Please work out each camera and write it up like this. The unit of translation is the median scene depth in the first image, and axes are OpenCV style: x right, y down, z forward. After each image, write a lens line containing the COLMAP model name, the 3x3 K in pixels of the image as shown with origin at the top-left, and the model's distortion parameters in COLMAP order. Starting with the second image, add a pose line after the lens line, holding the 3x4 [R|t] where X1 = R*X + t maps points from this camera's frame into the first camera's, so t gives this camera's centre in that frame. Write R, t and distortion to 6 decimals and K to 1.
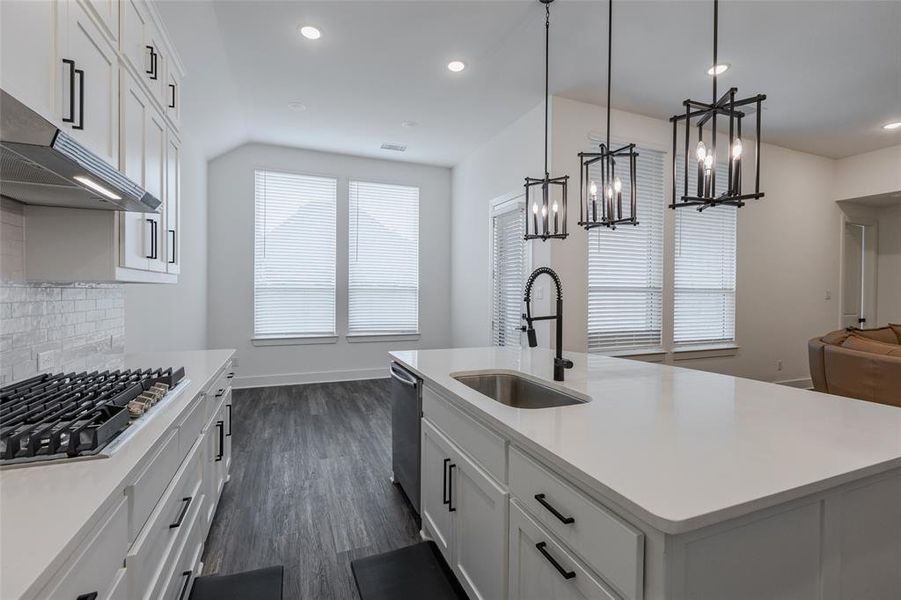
lens RADIAL K [[405.4, 0, 449.2], [0, 405.4, 294.3], [0, 0, 1]] dist [0.002633, 0.000151]
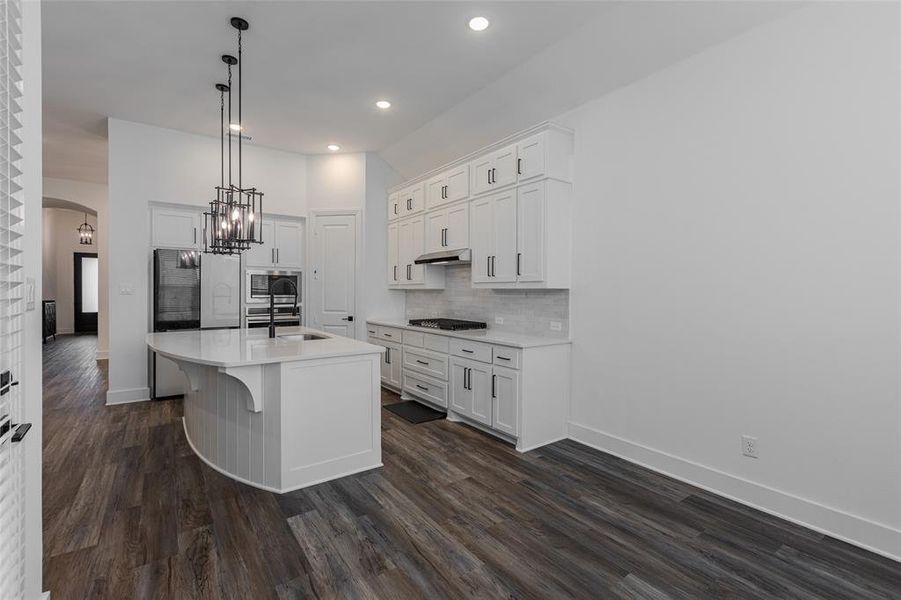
lens RADIAL K [[405.4, 0, 436.8], [0, 405.4, 292.6], [0, 0, 1]] dist [0.002633, 0.000151]
pose [[-0.977021, -0.015550, -0.212575, -0.041026], [-0.017860, 0.999800, 0.008948, -0.015714], [0.212394, 0.012539, -0.977104, 1.821283]]
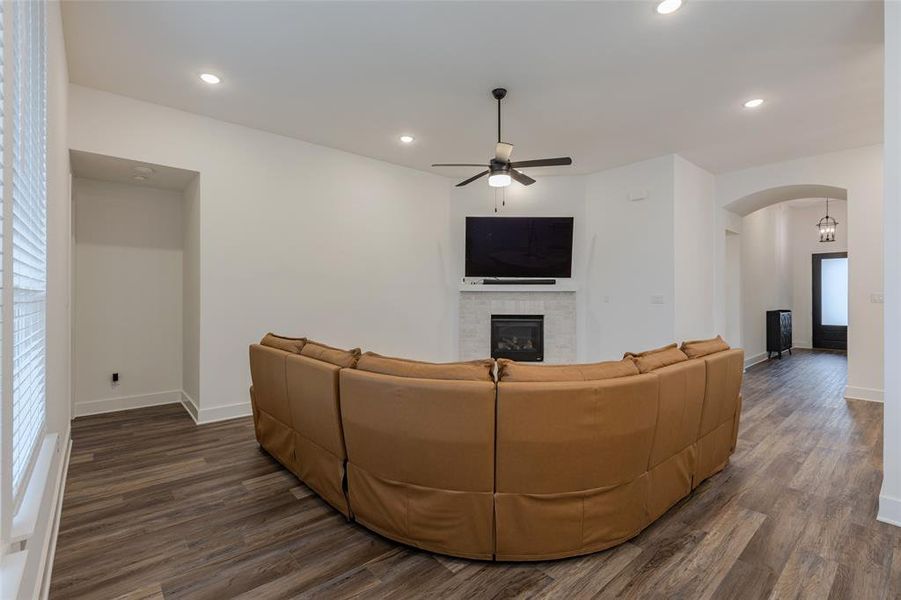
lens RADIAL K [[405.4, 0, 449.2], [0, 405.4, 295.3], [0, 0, 1]] dist [0.002633, 0.000151]
pose [[-0.323166, -0.011635, 0.946271, 0.325899], [0.003097, 0.999906, 0.013352, -0.021124], [-0.946337, 0.007245, -0.323099, 1.192447]]
